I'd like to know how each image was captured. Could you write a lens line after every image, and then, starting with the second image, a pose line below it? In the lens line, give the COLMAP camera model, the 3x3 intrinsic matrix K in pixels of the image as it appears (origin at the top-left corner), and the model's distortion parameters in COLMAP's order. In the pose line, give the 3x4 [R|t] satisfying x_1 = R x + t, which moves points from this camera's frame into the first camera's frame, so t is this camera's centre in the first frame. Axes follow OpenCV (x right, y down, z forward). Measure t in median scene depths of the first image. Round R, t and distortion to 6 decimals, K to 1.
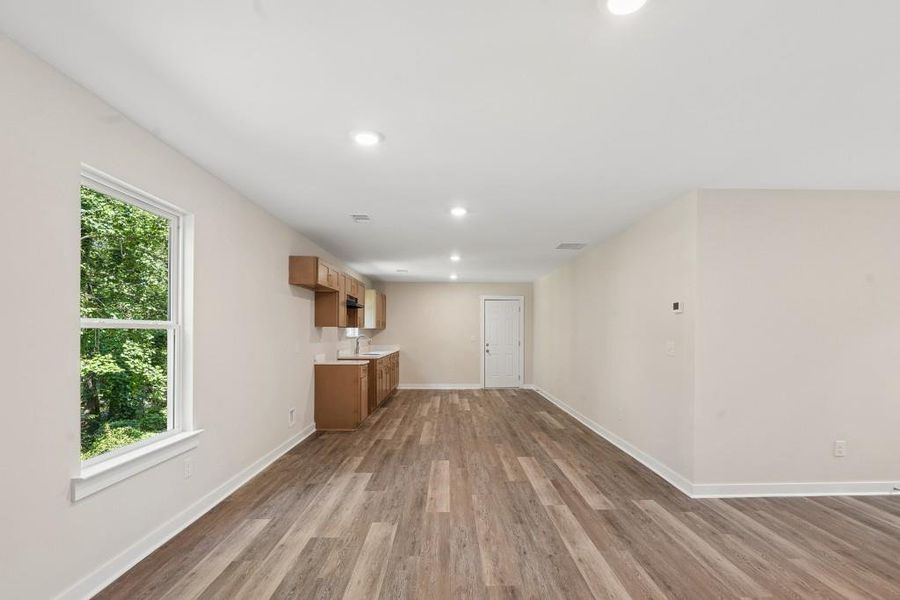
lens RADIAL K [[416.2, 0, 464.1], [0, 416.2, 341.4], [0, 0, 1]] dist [-0.008874, 0.000124]
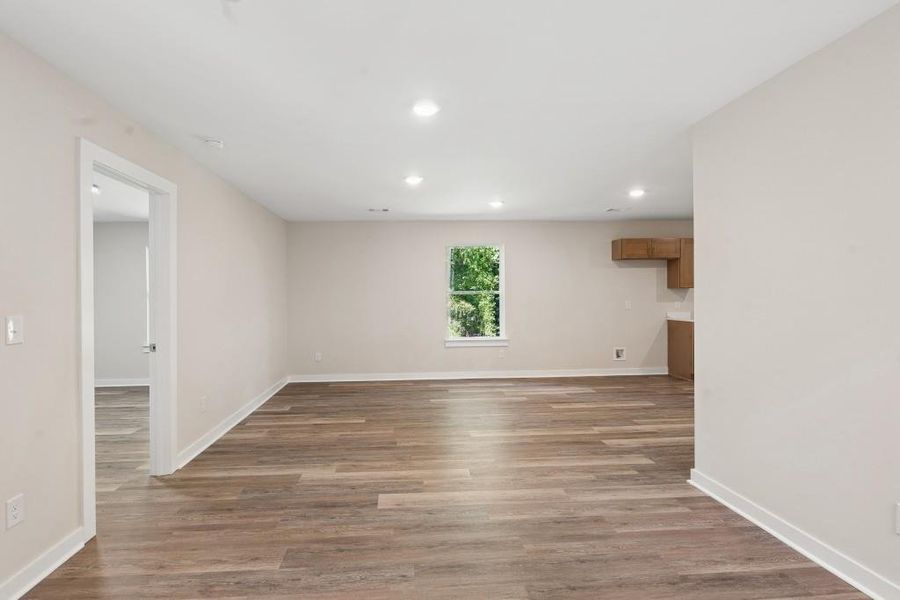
lens RADIAL K [[436.1, 0, 435.3], [0, 436.1, 295.9], [0, 0, 1]] dist [0.013817, -0.000074]
pose [[0.050669, -0.003049, -0.998711, 1.416975], [-0.009060, 0.999953, -0.003513, -0.005888], [0.998674, 0.009226, 0.050639, 0.407870]]
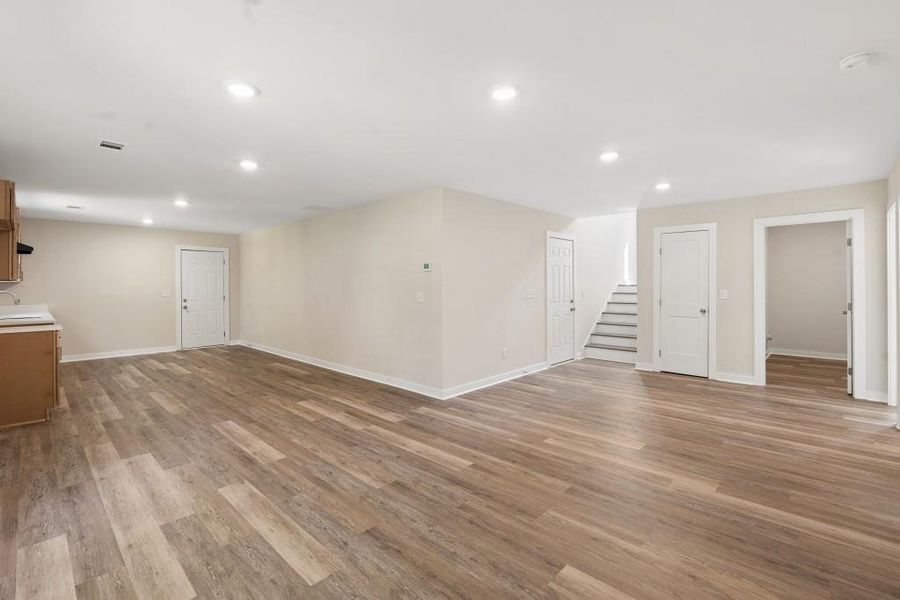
lens RADIAL K [[397.2, 0, 449.9], [0, 397.2, 295.7], [0, 0, 1]] dist [-0.008845, 0.000580]
pose [[0.713579, -0.022755, 0.700205, -0.382384], [0.020923, 0.999719, 0.011166, 0.000525], [-0.700262, 0.006682, 0.713855, -0.004447]]
